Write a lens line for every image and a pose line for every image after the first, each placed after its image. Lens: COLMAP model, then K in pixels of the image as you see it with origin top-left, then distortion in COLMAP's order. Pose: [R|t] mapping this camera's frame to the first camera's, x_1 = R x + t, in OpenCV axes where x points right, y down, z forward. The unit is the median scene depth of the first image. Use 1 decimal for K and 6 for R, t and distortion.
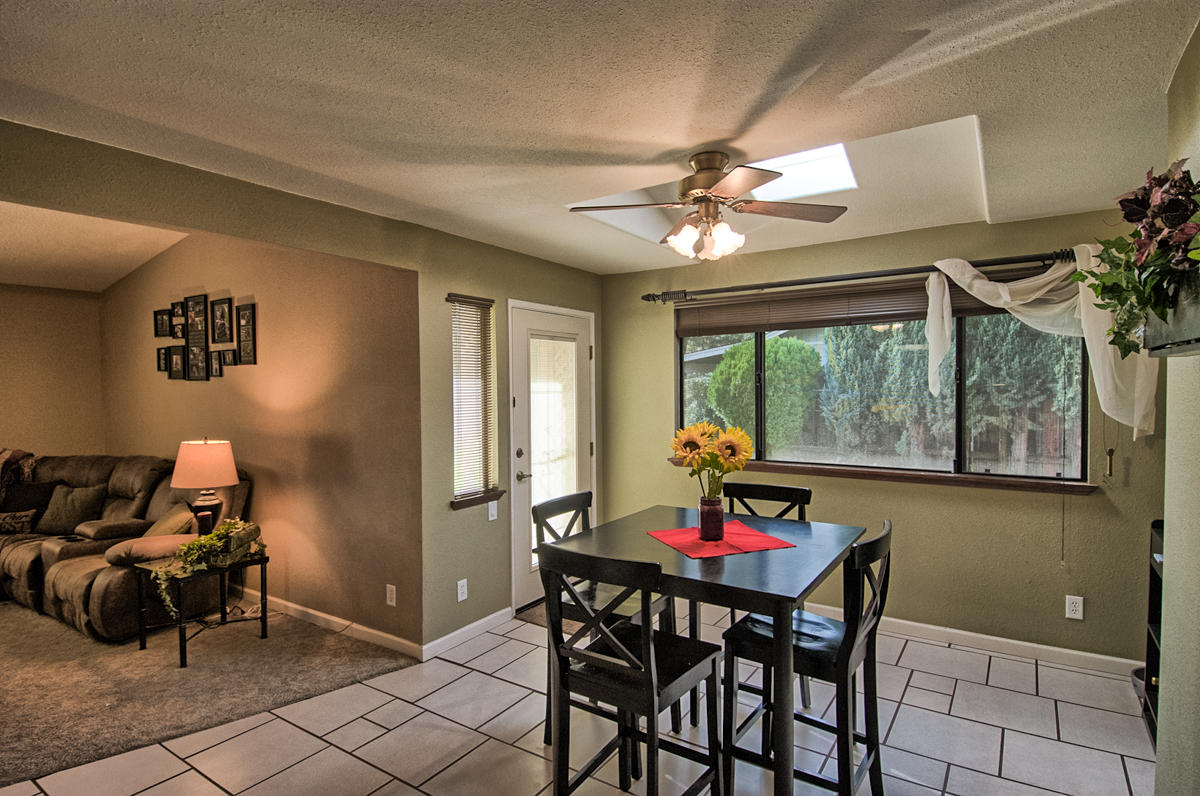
lens RADIAL K [[623.1, 0, 599.3], [0, 623.1, 399.9], [0, 0, 1]] dist [0.000625, -0.004989]
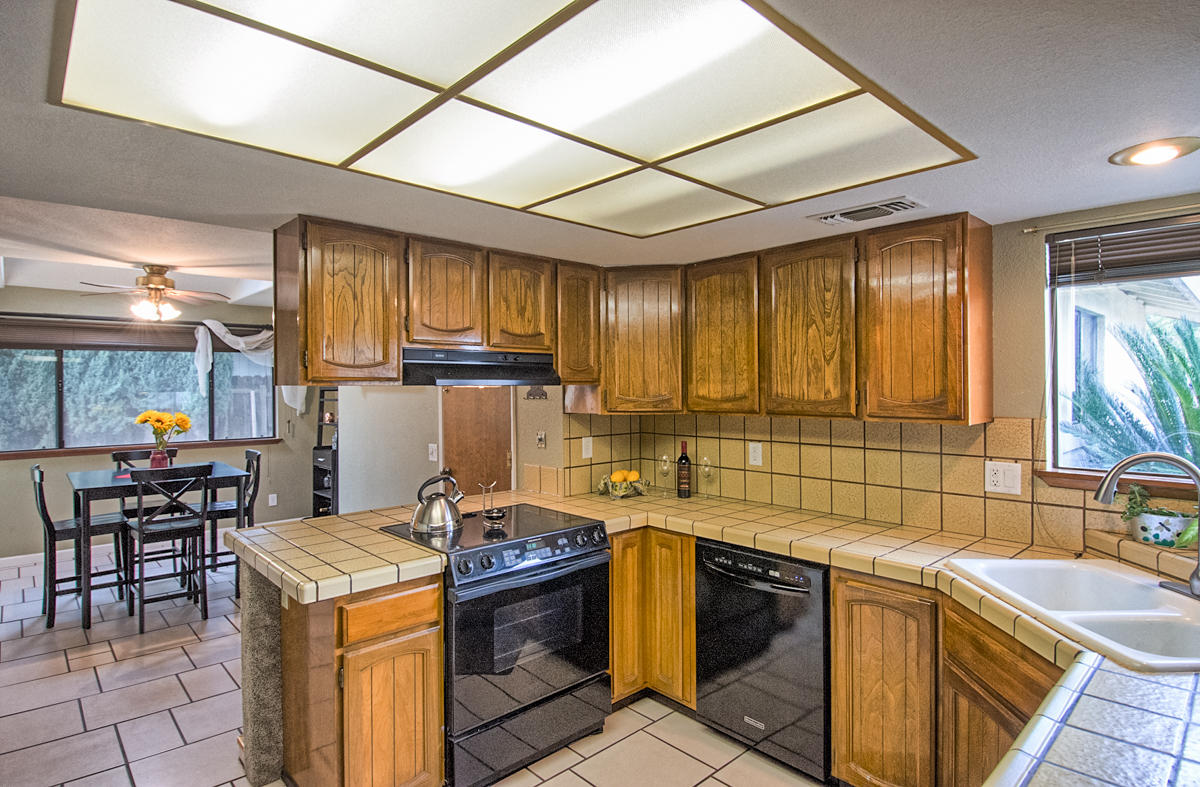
lens RADIAL K [[656.8, 0, 595.9], [0, 656.8, 389.9], [0, 0, 1]] dist [-0.006075, -0.004868]
pose [[0.239869, 0.002097, 0.970803, -1.008641], [0.027306, 0.999587, -0.008906, 0.022150], [-0.970421, 0.028645, 0.239713, -0.524025]]
